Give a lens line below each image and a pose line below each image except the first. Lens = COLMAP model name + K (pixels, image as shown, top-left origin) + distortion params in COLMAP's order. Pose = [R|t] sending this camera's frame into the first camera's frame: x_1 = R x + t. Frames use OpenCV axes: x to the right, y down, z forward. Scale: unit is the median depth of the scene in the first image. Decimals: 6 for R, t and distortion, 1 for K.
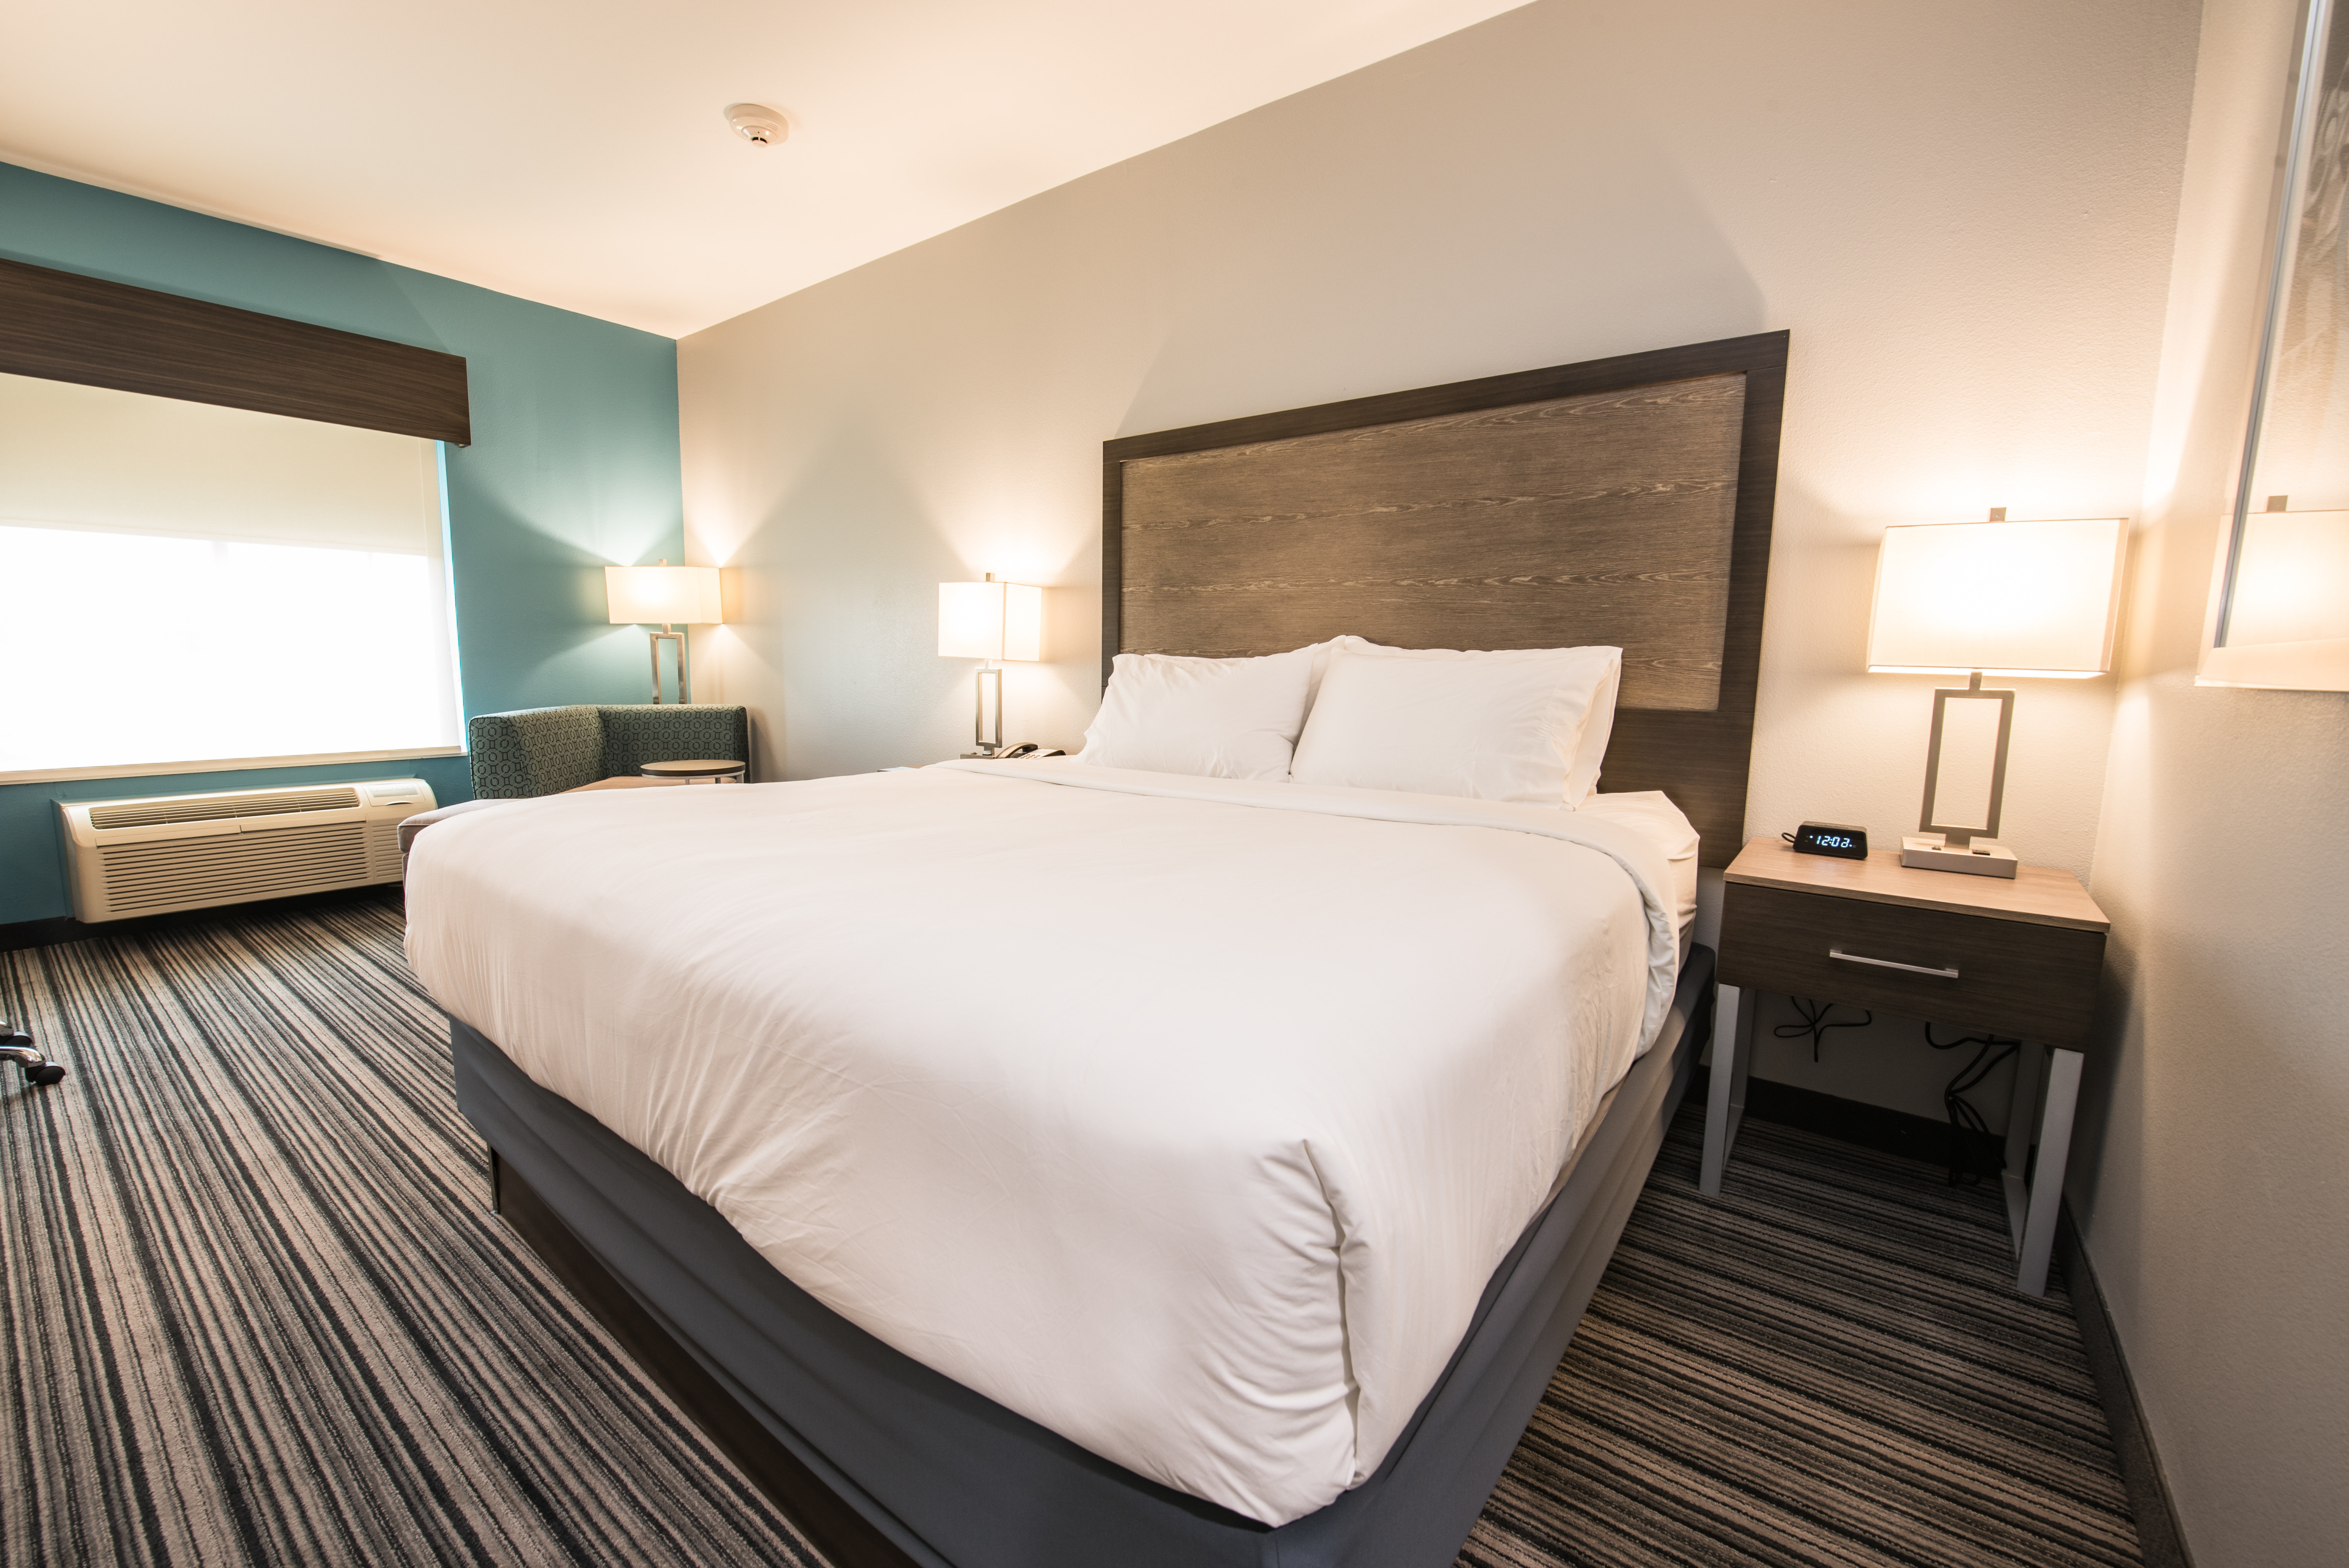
lens RADIAL K [[948.3, 0, 1164.6], [0, 948.3, 783.0], [0, 0, 1]] dist [-0.015857, -0.000520]
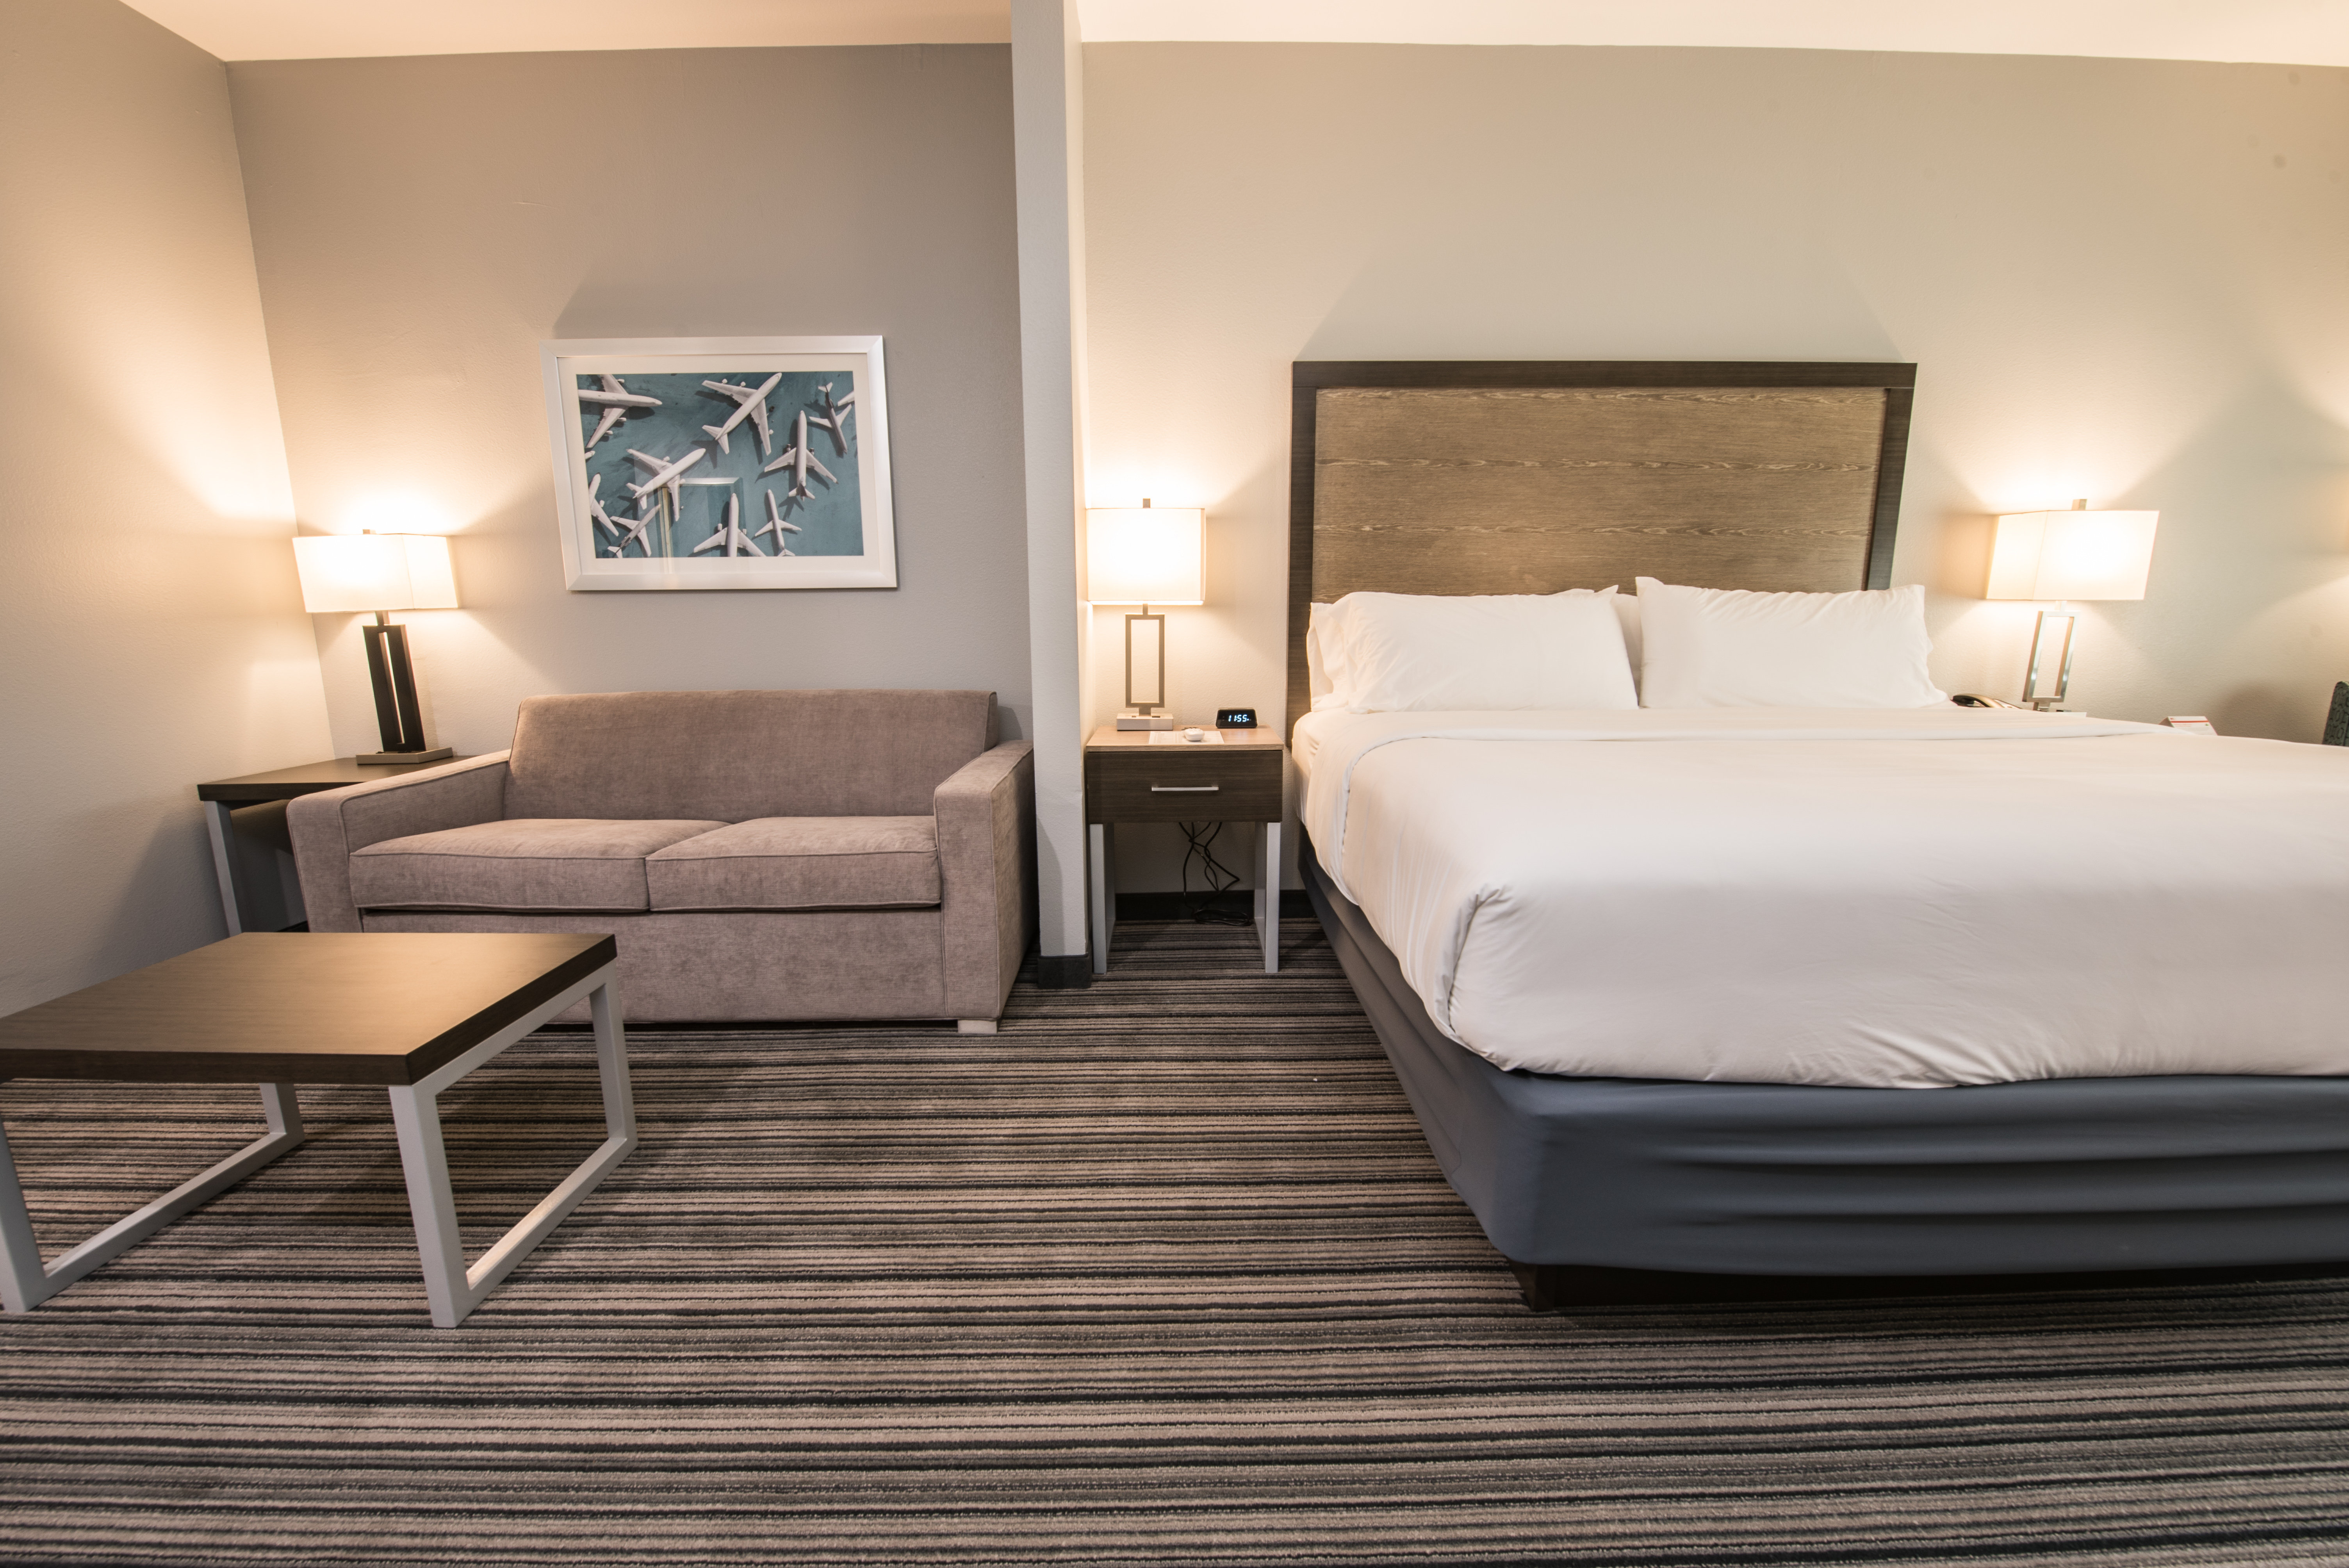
lens RADIAL K [[948.3, 0, 1164.6], [0, 948.3, 783.0], [0, 0, 1]] dist [-0.015857, -0.000520]
pose [[0.796430, -0.129792, 0.590639, -1.087892], [0.092804, 0.991359, 0.092710, -0.076111], [-0.597568, -0.019023, 0.801593, 0.477241]]
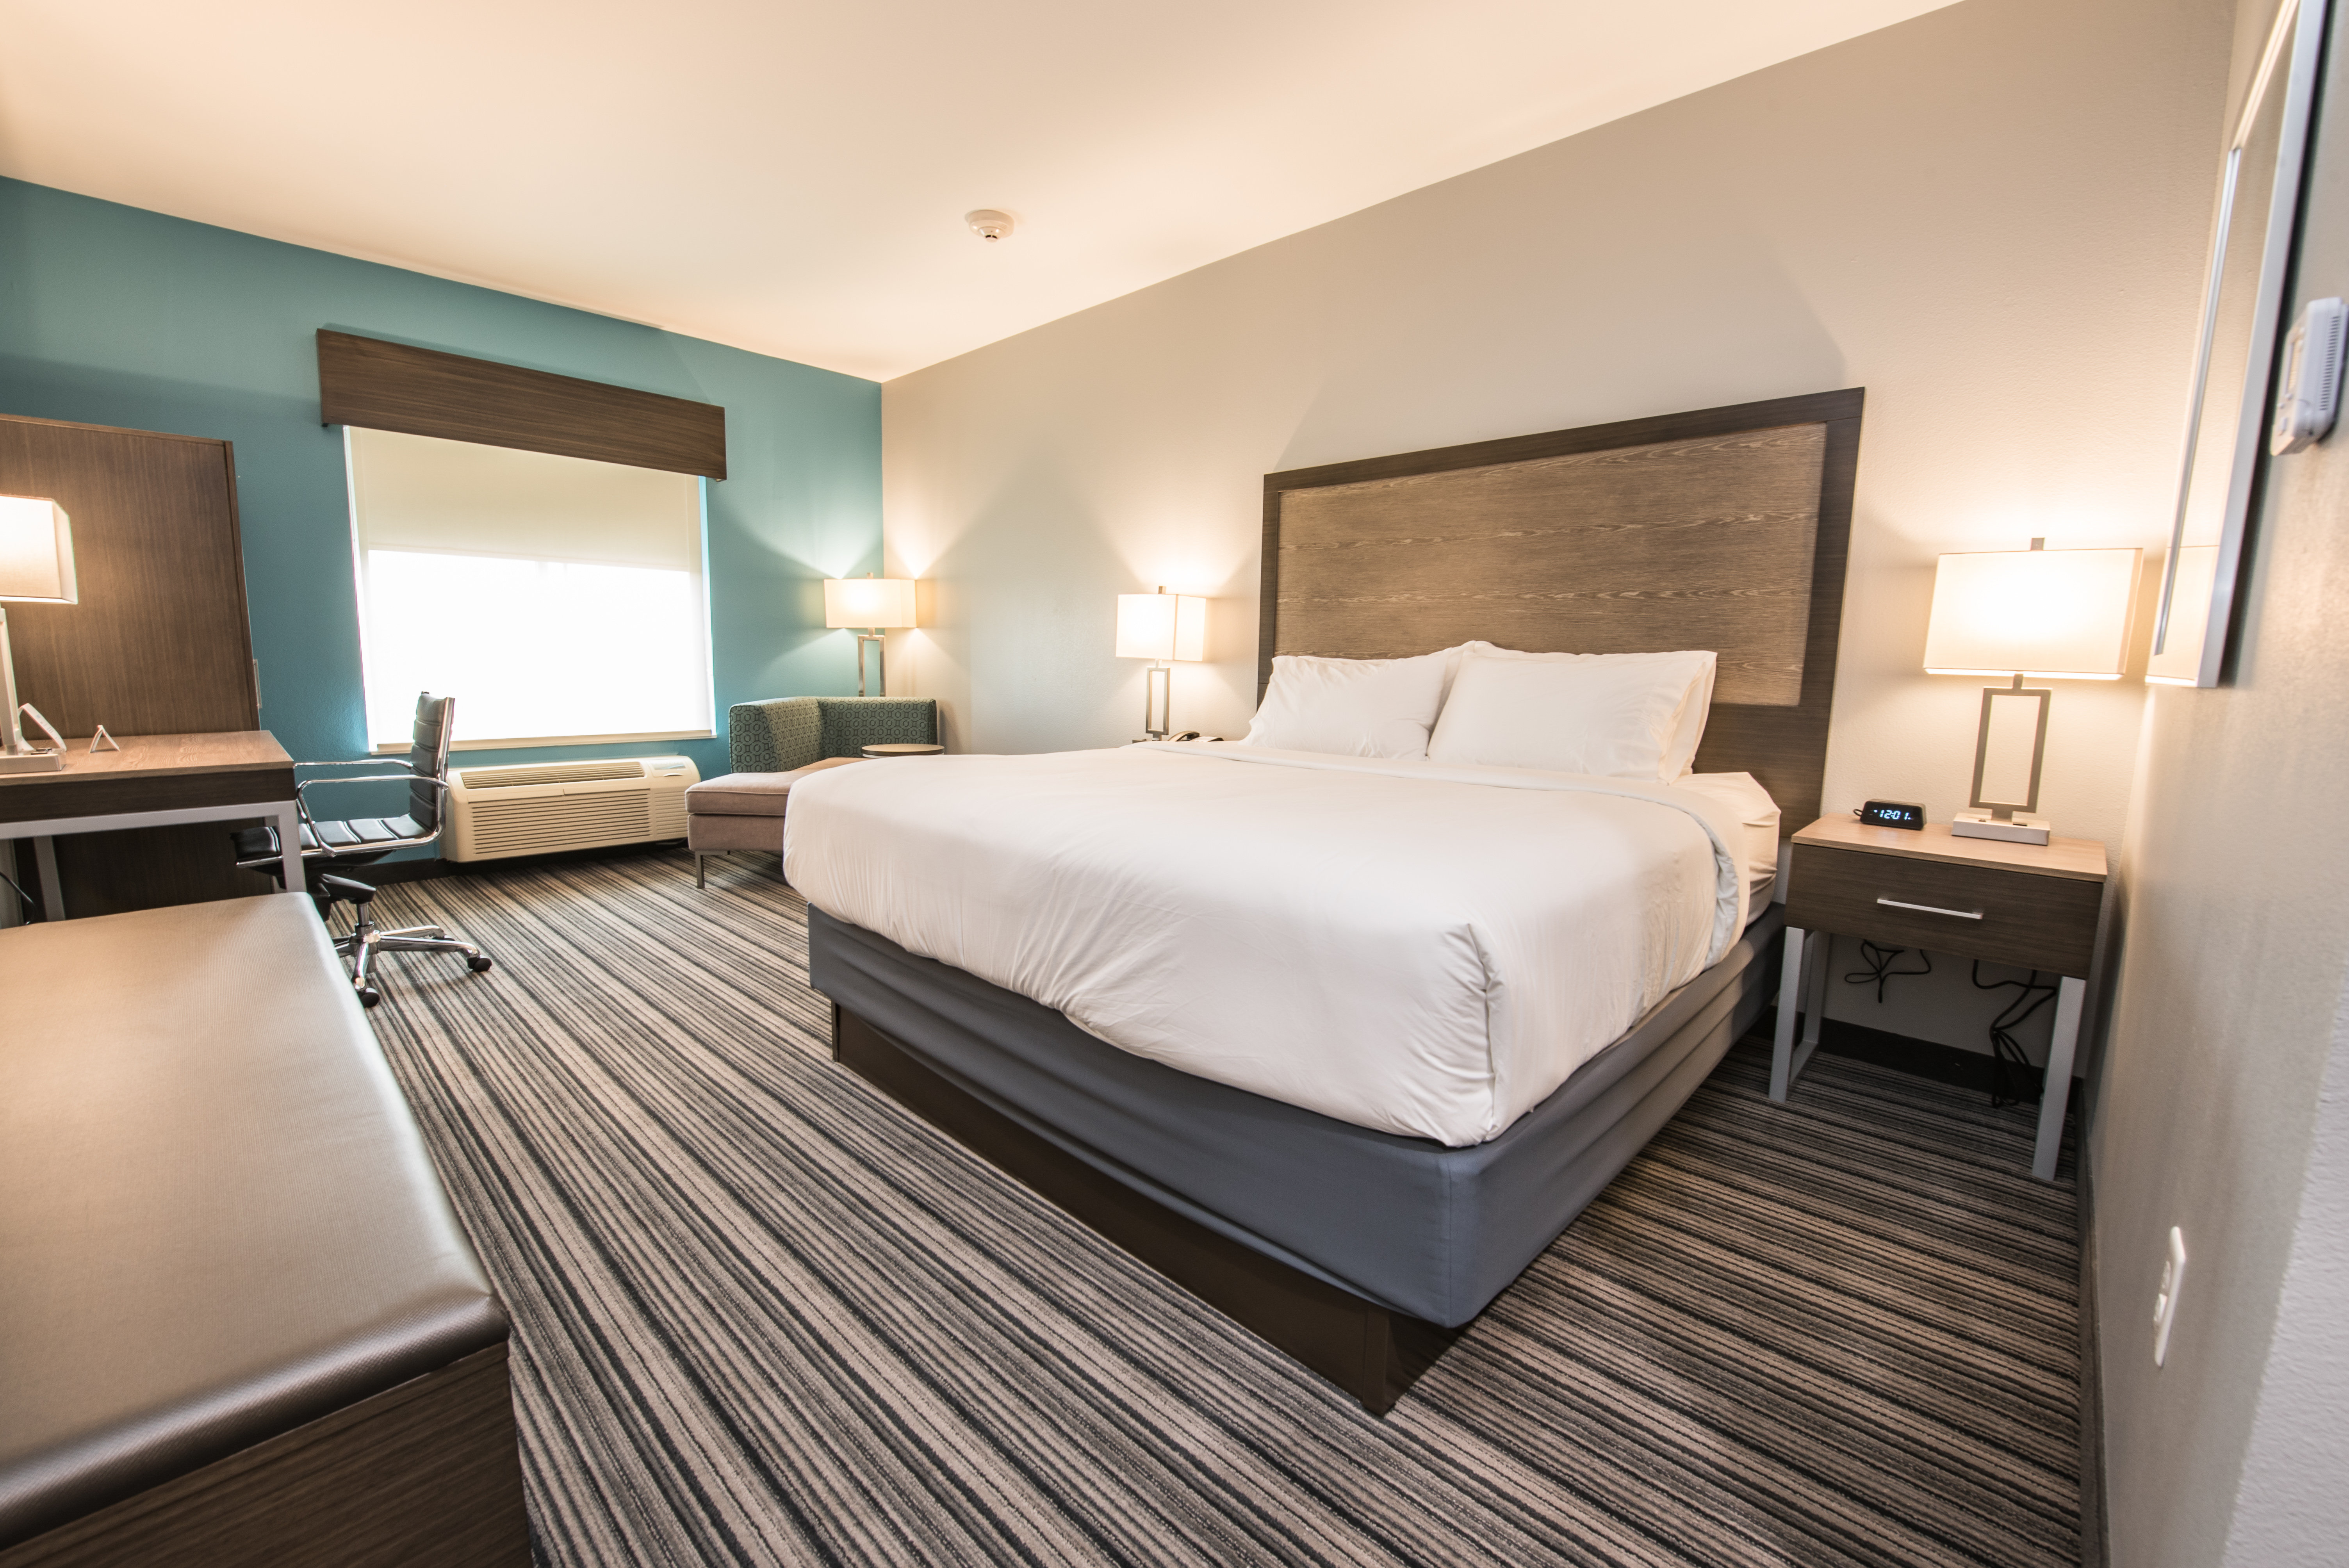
lens RADIAL K [[948.3, 0, 1164.6], [0, 948.3, 783.0], [0, 0, 1]] dist [-0.015857, -0.000520]
pose [[0.993406, 0.017688, -0.113277, -0.067714], [-0.017640, 0.999843, 0.001428, 0.031772], [0.113285, 0.000580, 0.993562, -0.257628]]
